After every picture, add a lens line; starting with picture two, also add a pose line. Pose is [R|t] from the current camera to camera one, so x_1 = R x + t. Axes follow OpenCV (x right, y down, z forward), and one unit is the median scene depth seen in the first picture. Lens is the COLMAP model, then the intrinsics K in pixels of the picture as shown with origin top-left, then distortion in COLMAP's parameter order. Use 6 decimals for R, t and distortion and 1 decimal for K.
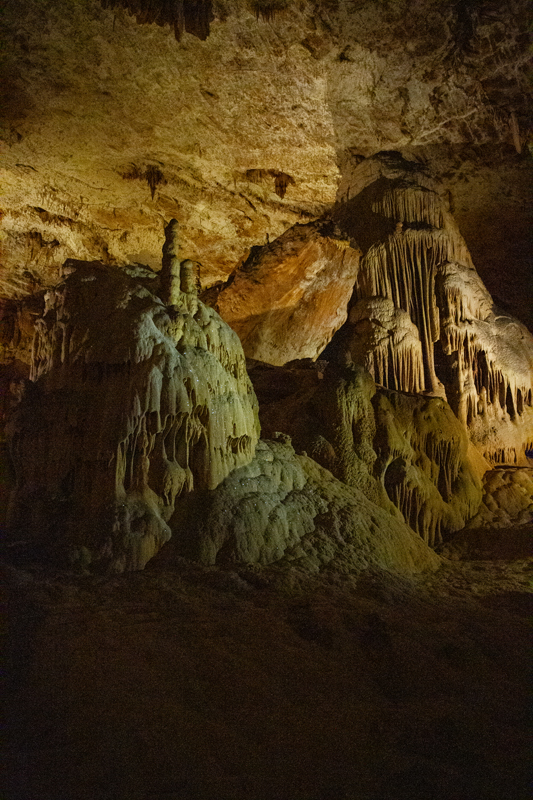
lens RADIAL K [[545.8, 0, 266.5], [0, 545.8, 400.0], [0, 0, 1]] dist [-0.114602, 0.072819]
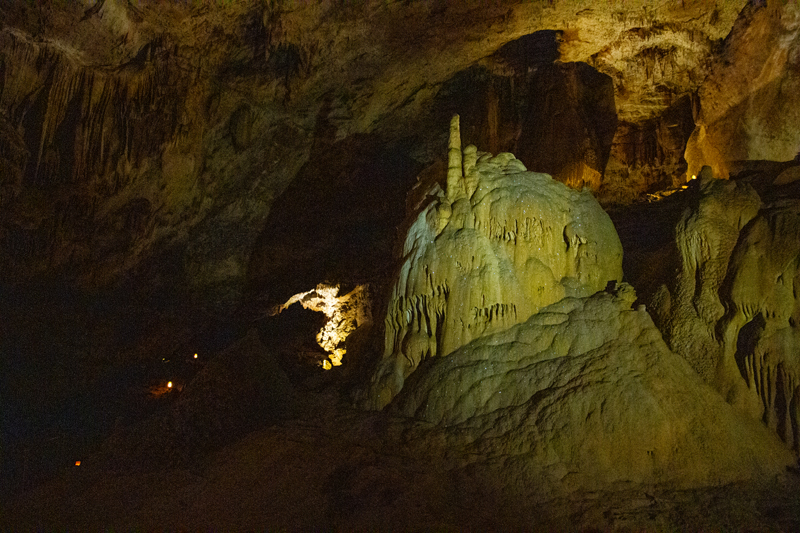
lens RADIAL K [[545.8, 0, 400.3], [0, 545.8, 254.6], [0, 0, 1]] dist [-0.114602, 0.072819]
pose [[0.339914, -0.066946, -0.938071, 0.584052], [0.189462, 0.981887, -0.001421, -0.042684], [0.921175, -0.177245, 0.346441, 0.303752]]
